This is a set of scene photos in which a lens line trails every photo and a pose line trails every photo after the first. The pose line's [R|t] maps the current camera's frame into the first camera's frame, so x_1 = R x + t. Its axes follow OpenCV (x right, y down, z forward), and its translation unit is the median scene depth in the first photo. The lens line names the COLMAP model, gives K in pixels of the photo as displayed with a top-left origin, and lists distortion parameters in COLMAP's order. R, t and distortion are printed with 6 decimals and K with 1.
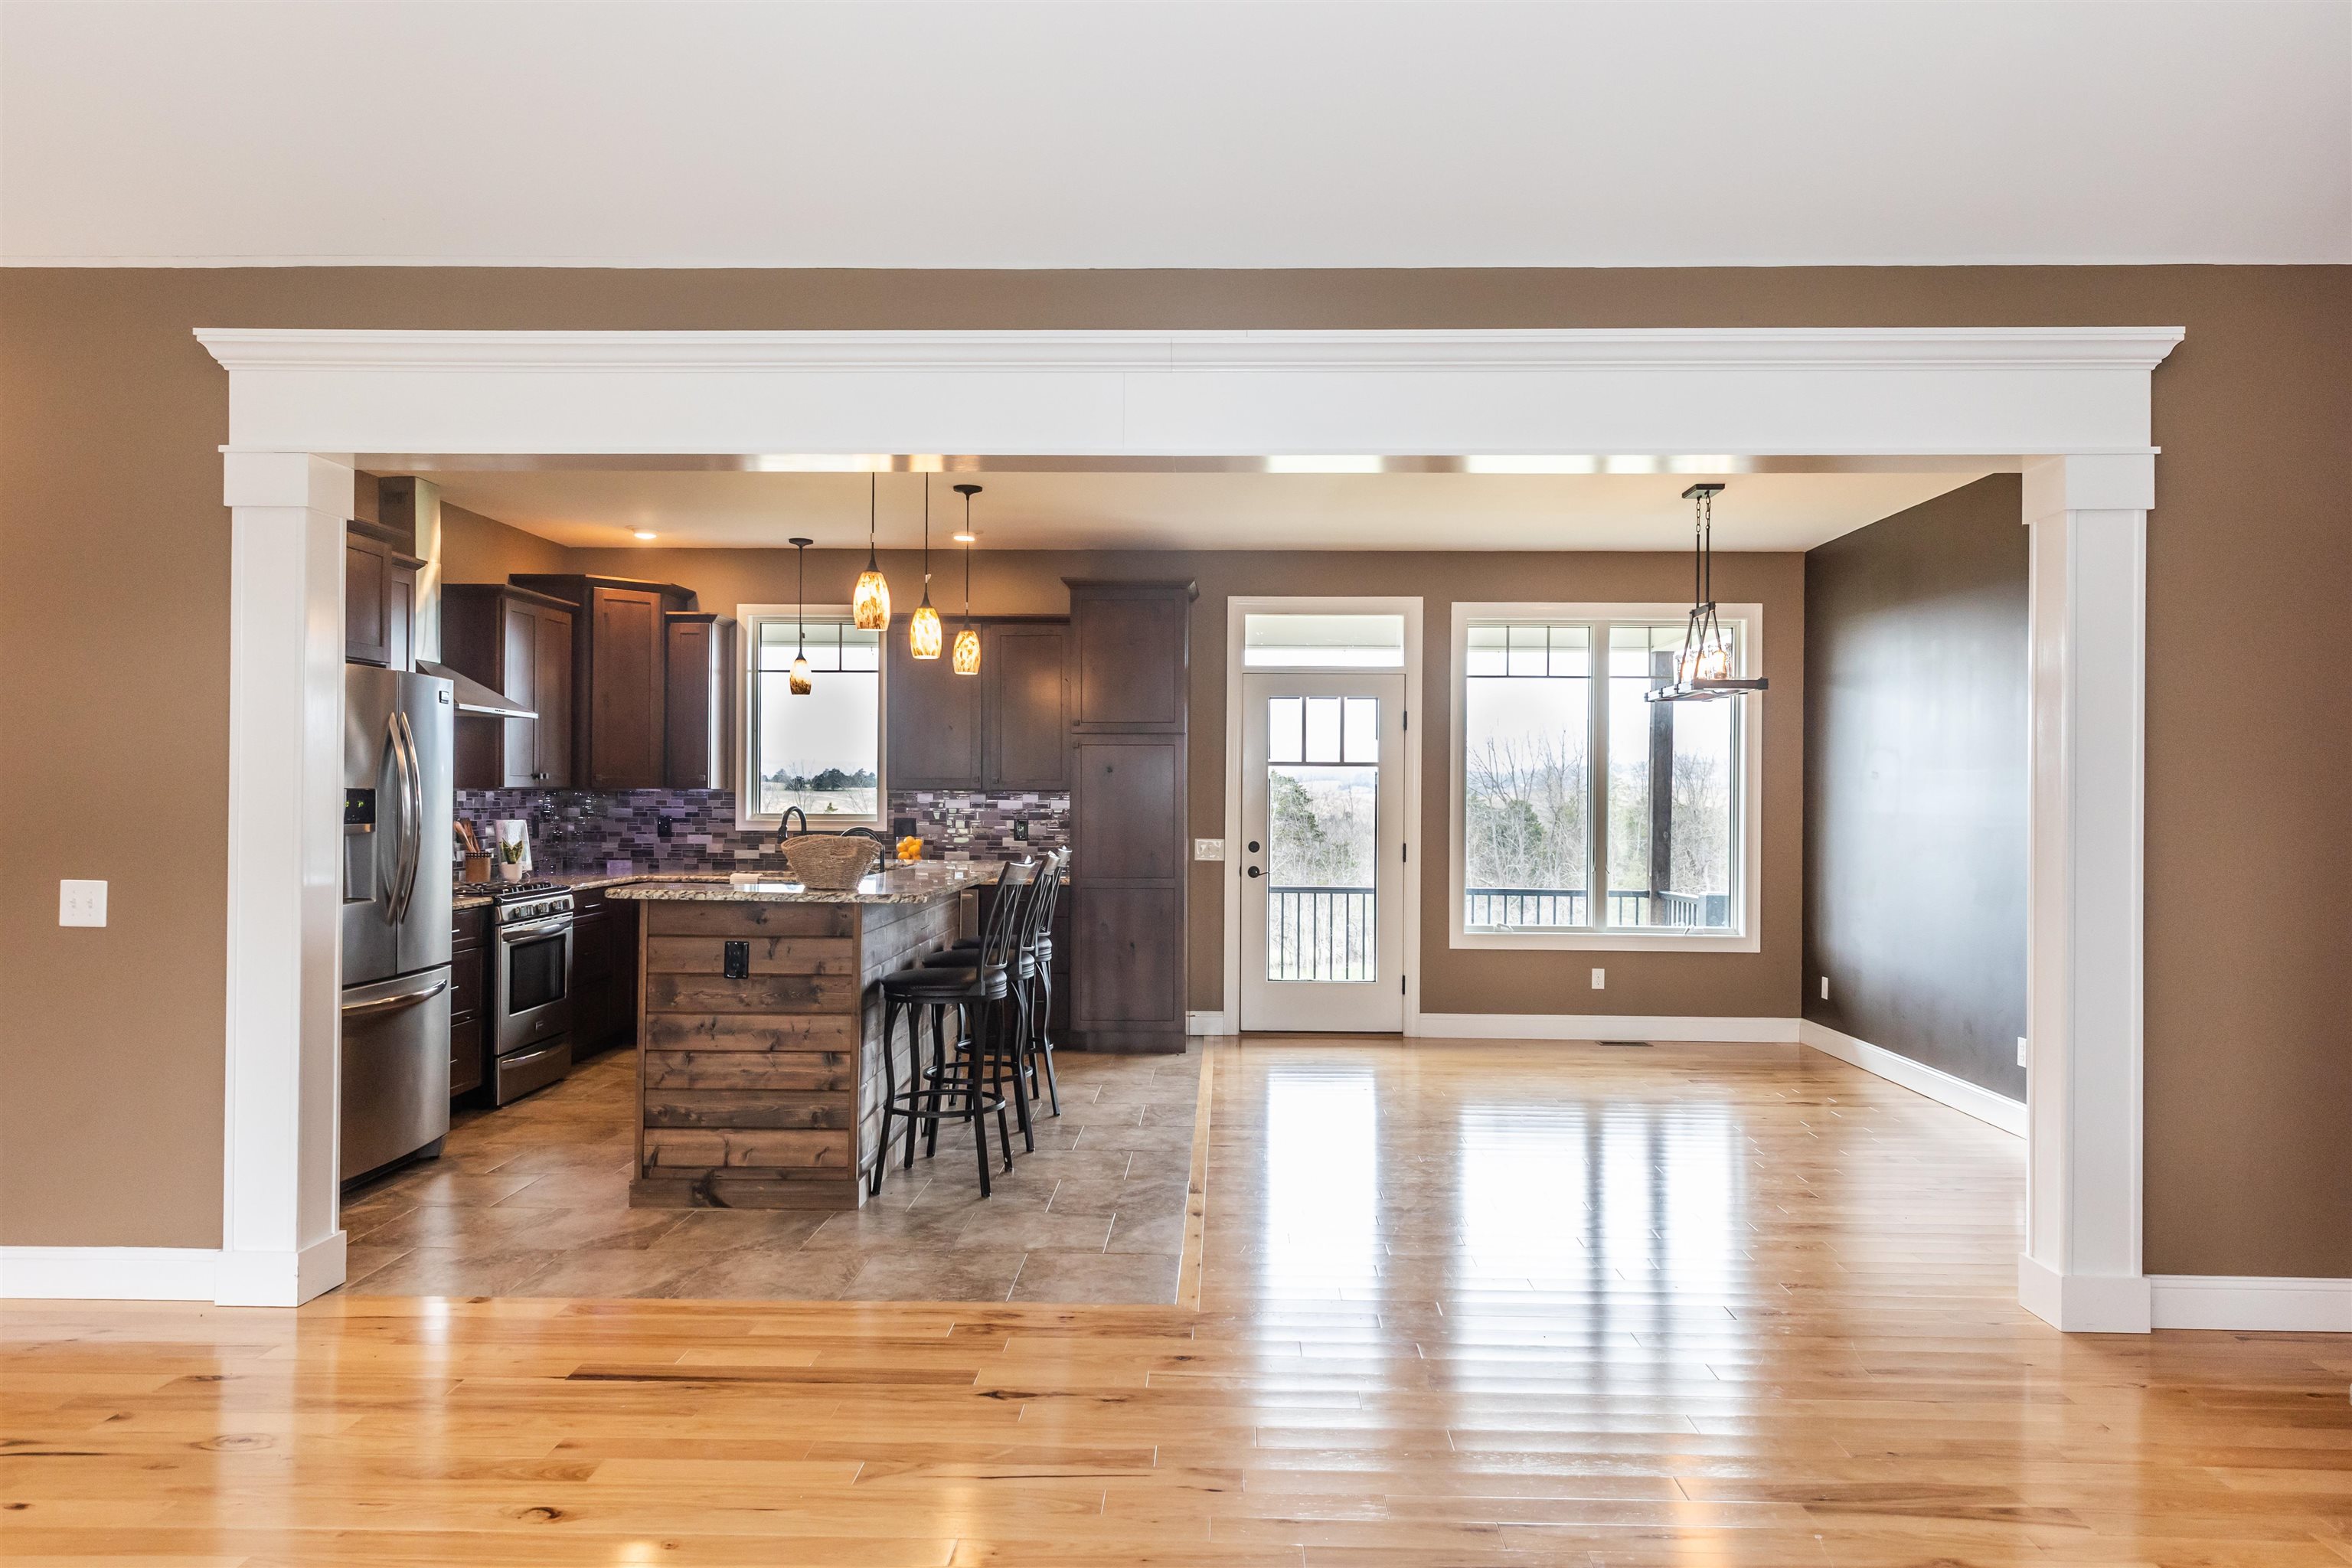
lens RADIAL K [[1573.6, 0, 1173.2], [0, 1573.6, 815.8], [0, 0, 1]] dist [0.015677, -0.004054]
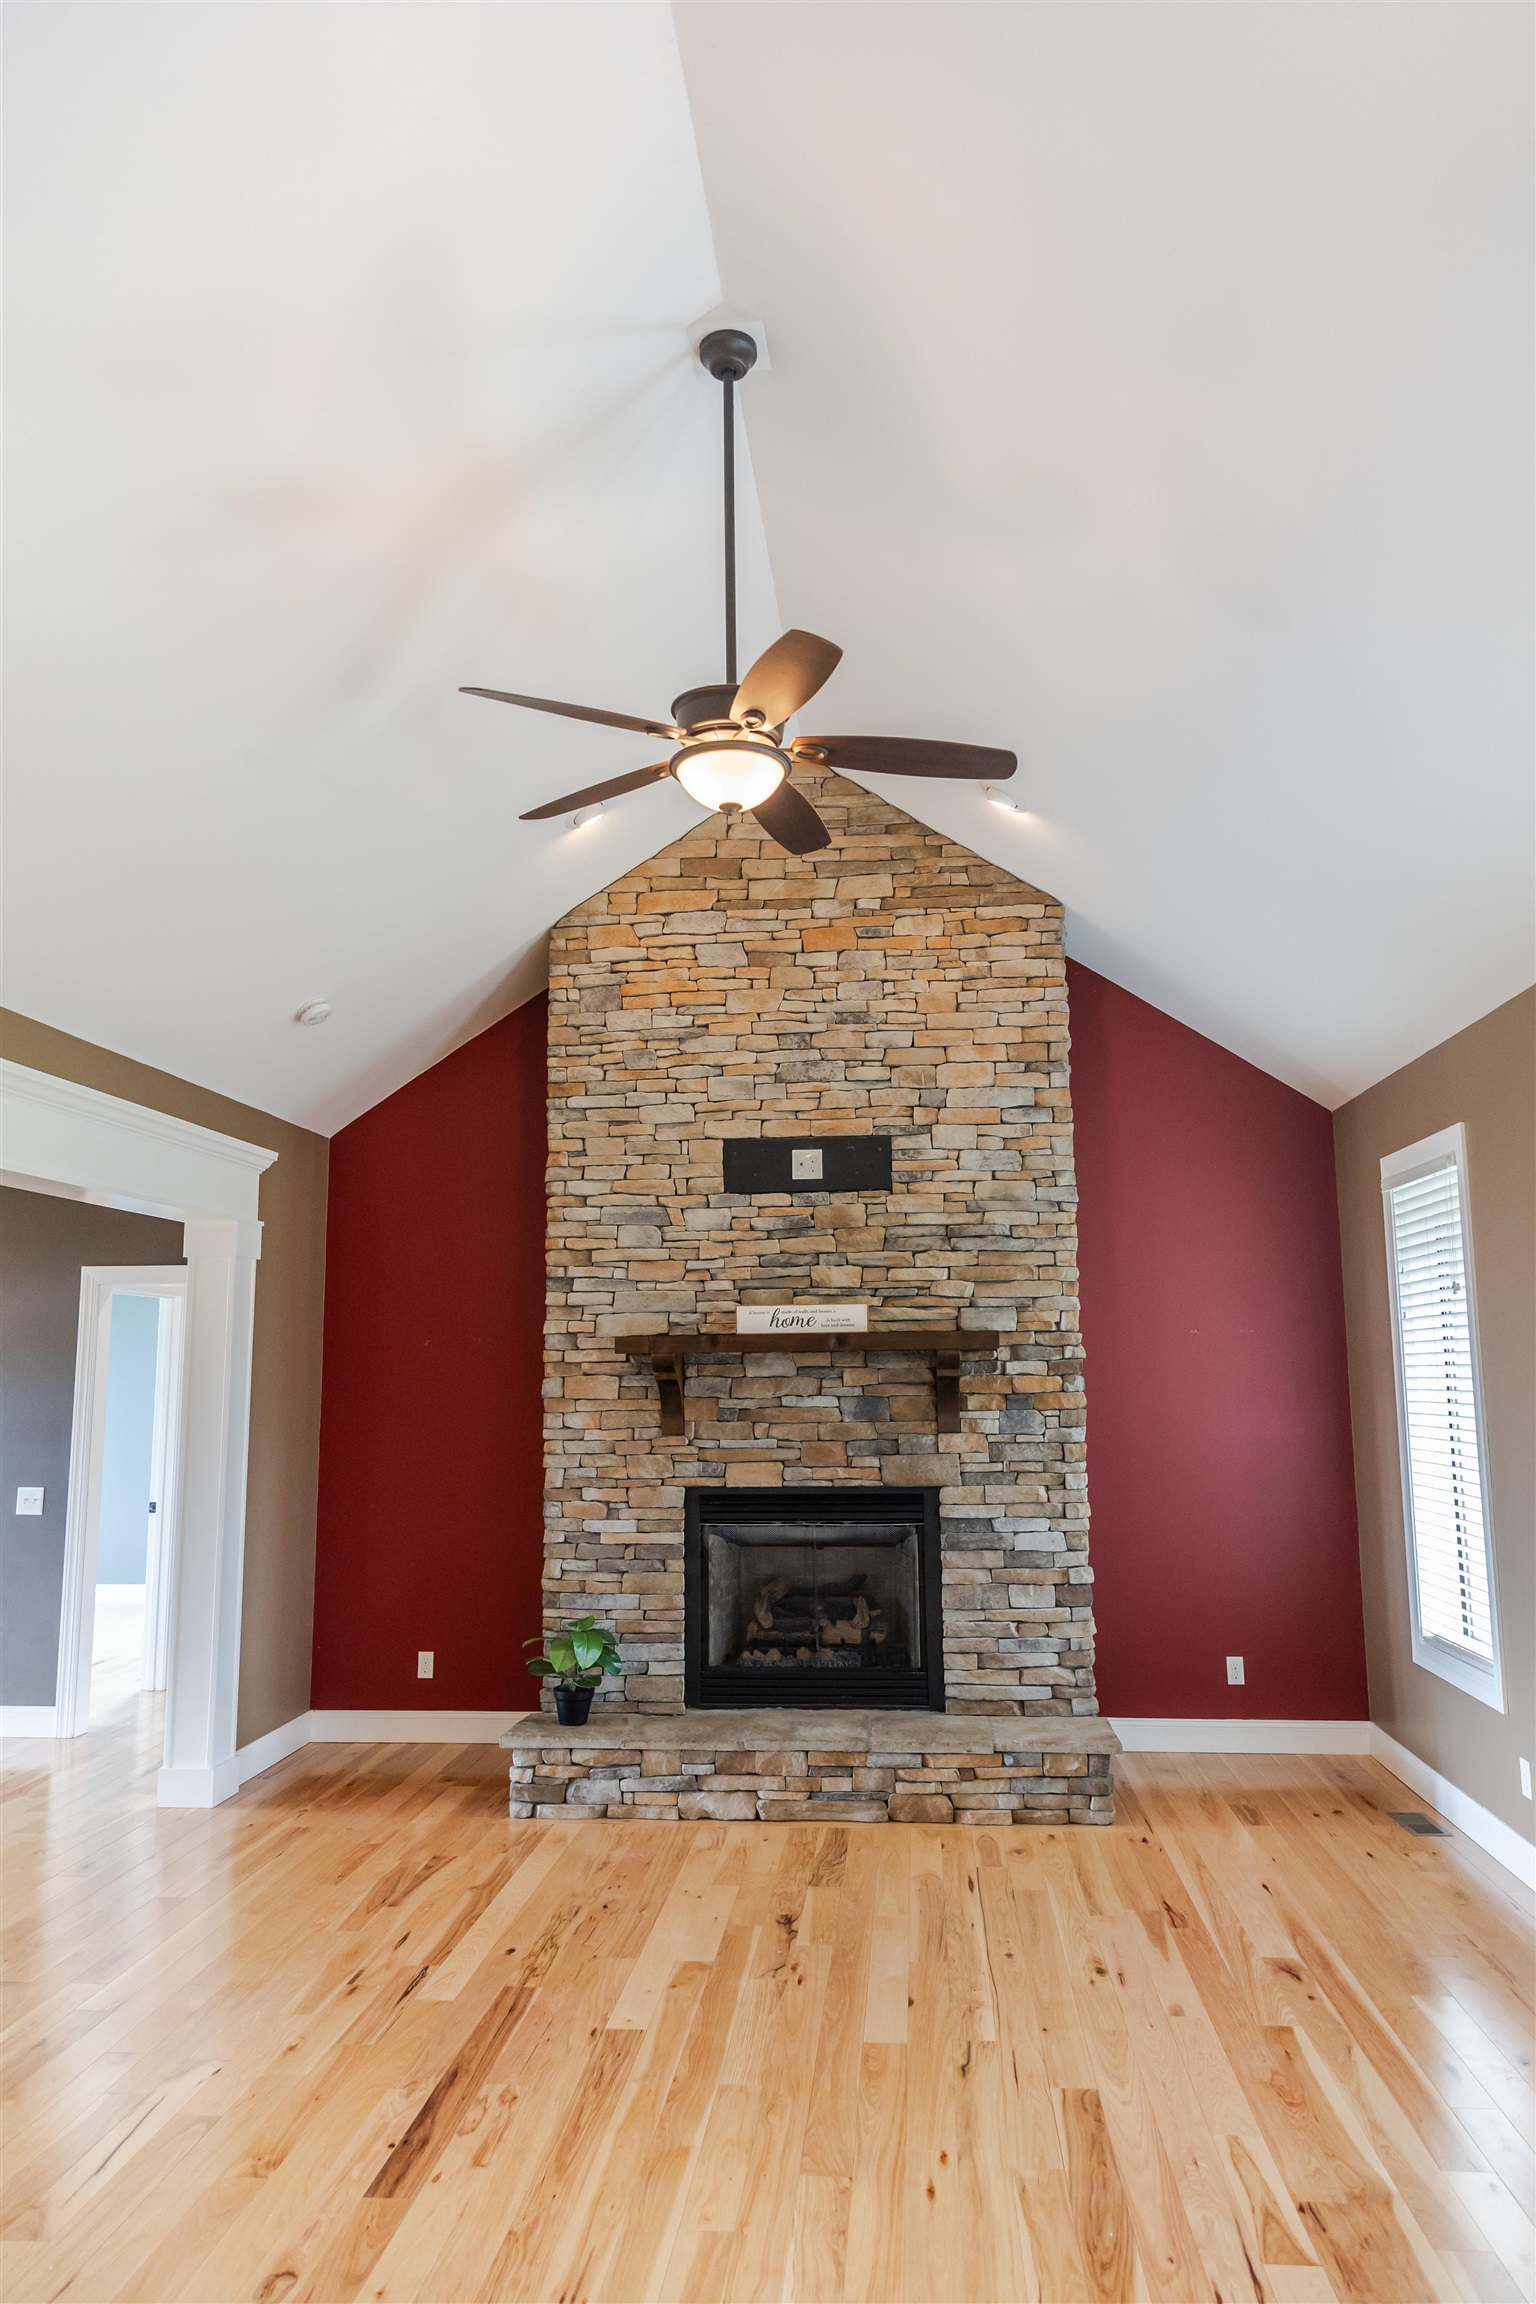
lens RADIAL K [[1541.5, 0, 774.5], [0, 1541.5, 1156.0], [0, 0, 1]] dist [0.015677, -0.004054]
pose [[0.067858, 0.133253, 0.988756, -0.414404], [0.020213, 0.990654, -0.134896, -0.033219], [-0.997490, 0.029139, 0.064530, 0.163606]]
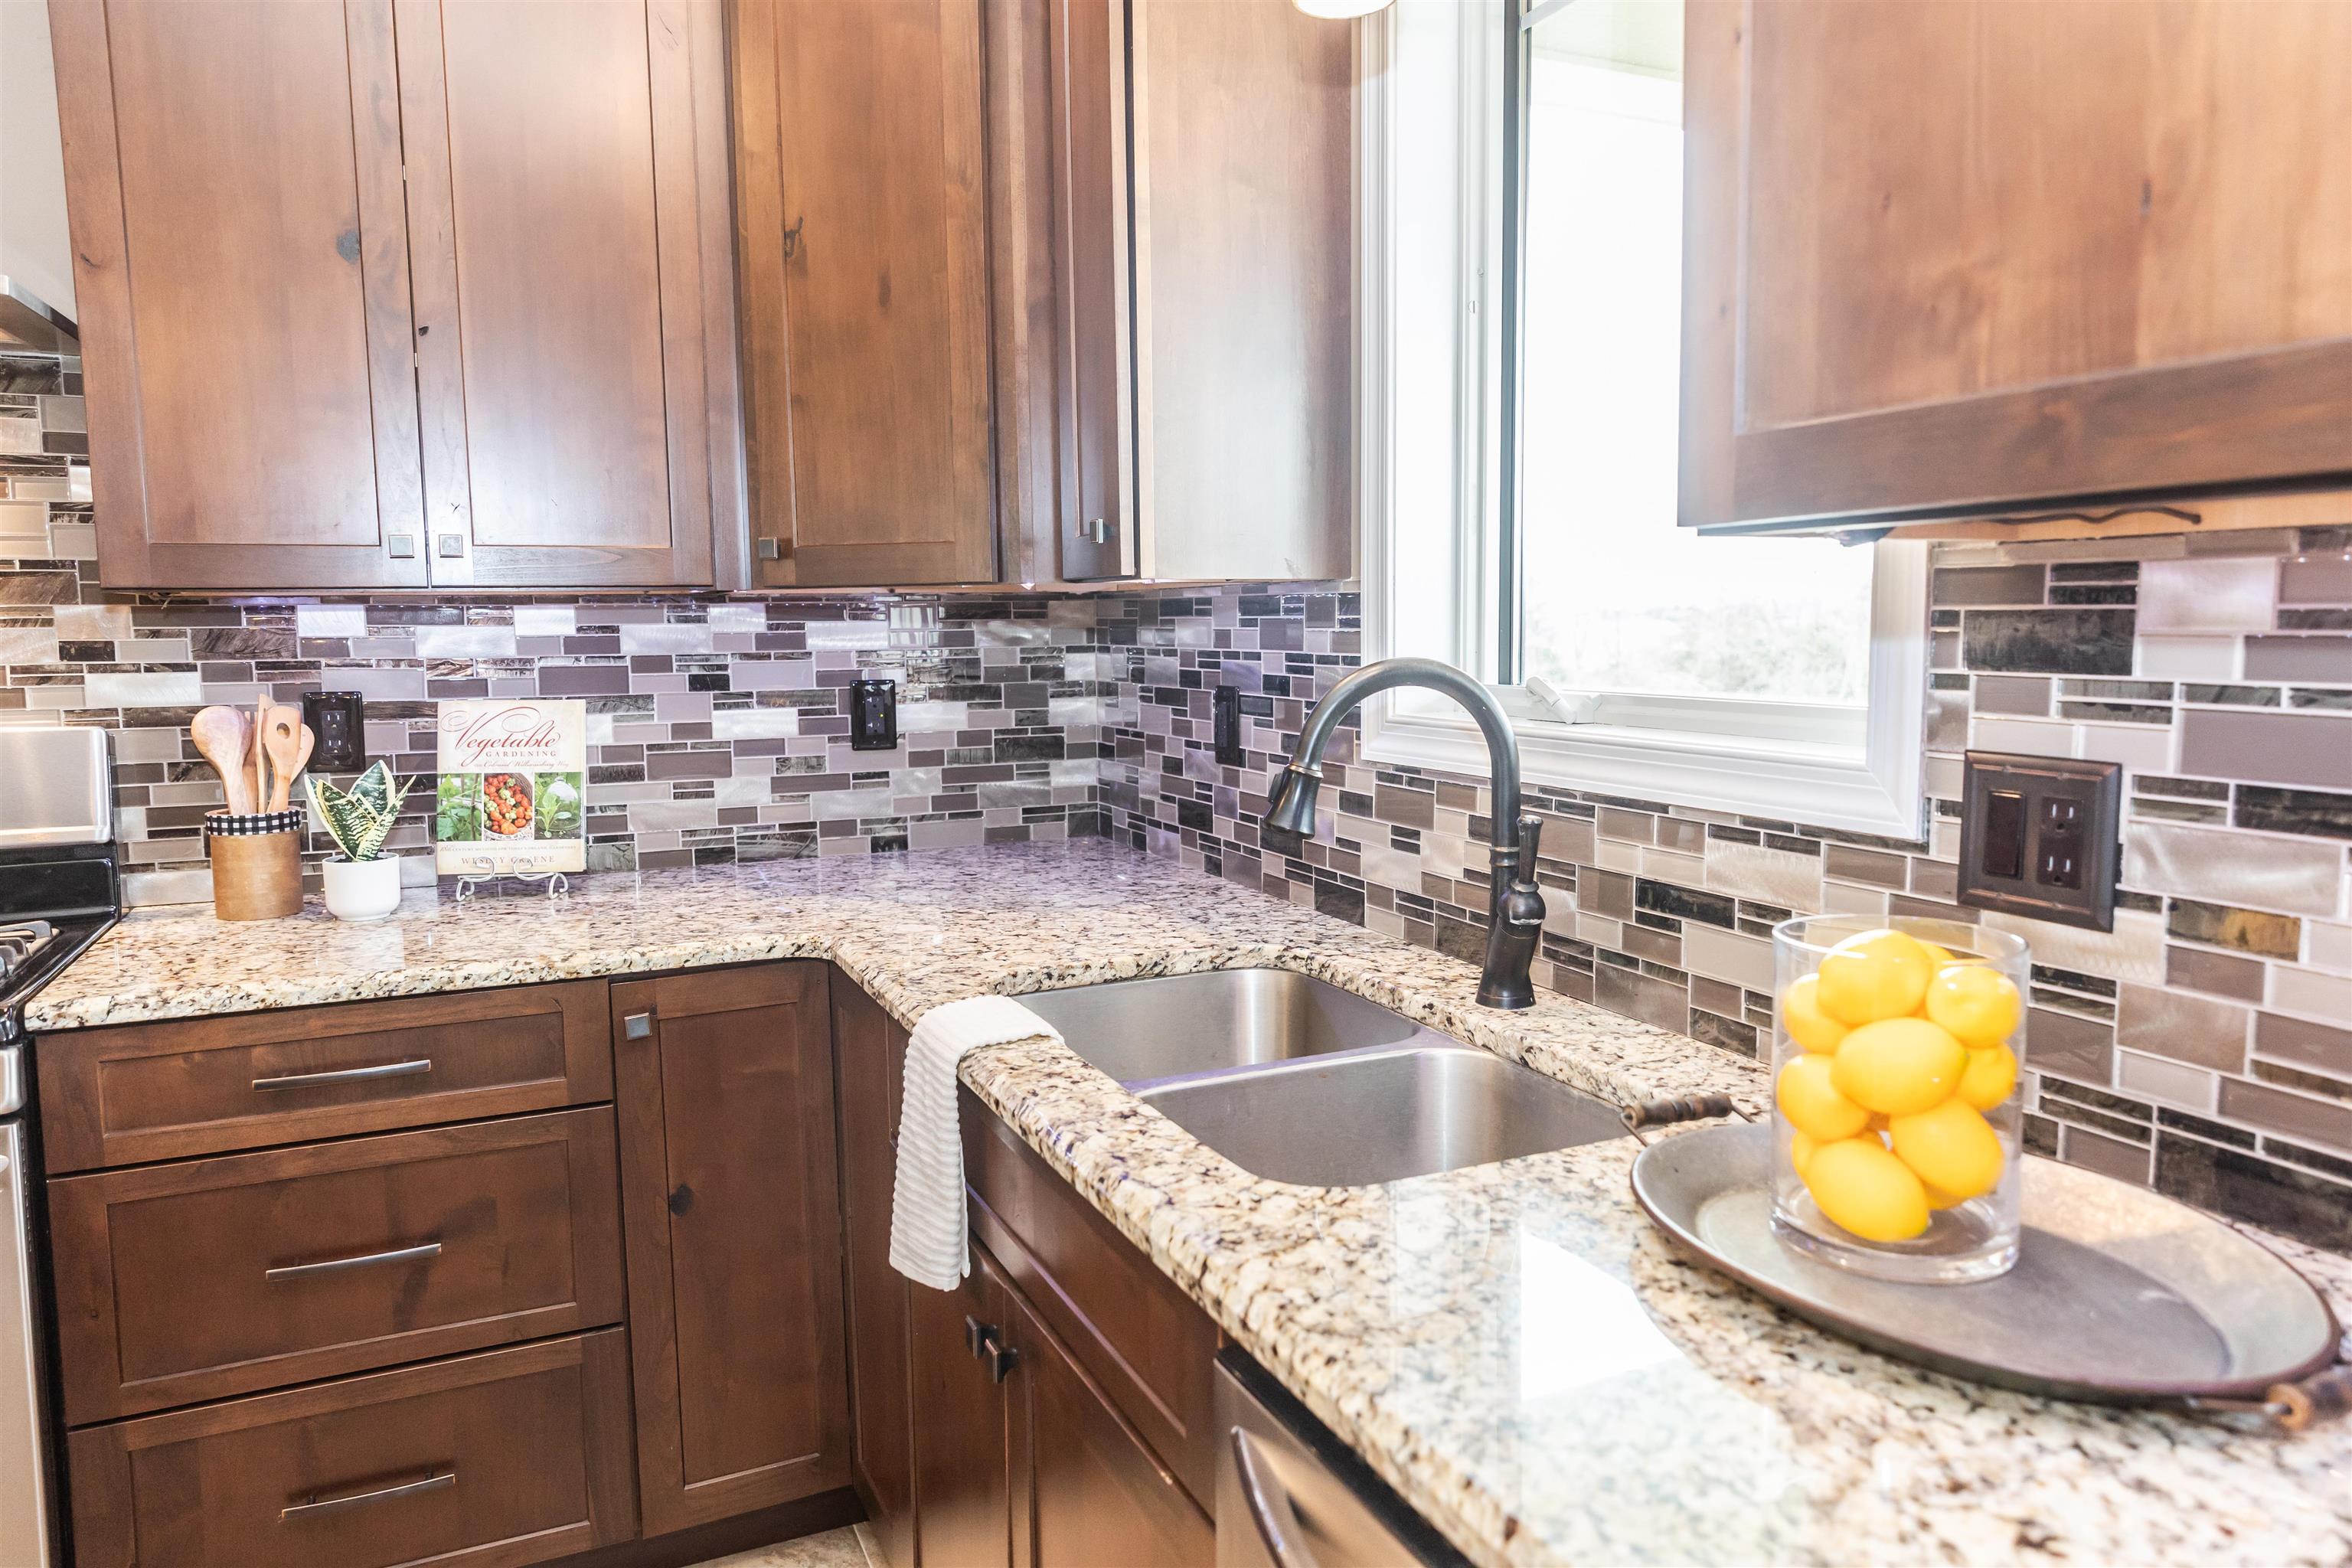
lens RADIAL K [[1573.6, 0, 1194.5], [0, 1573.6, 765.1], [0, 0, 1]] dist [0.015677, -0.004054]
pose [[0.445889, 0.071689, -0.892213, -0.084524], [0.002656, 0.996677, 0.081410, -0.008442], [0.895084, -0.038669, 0.444217, 0.883120]]
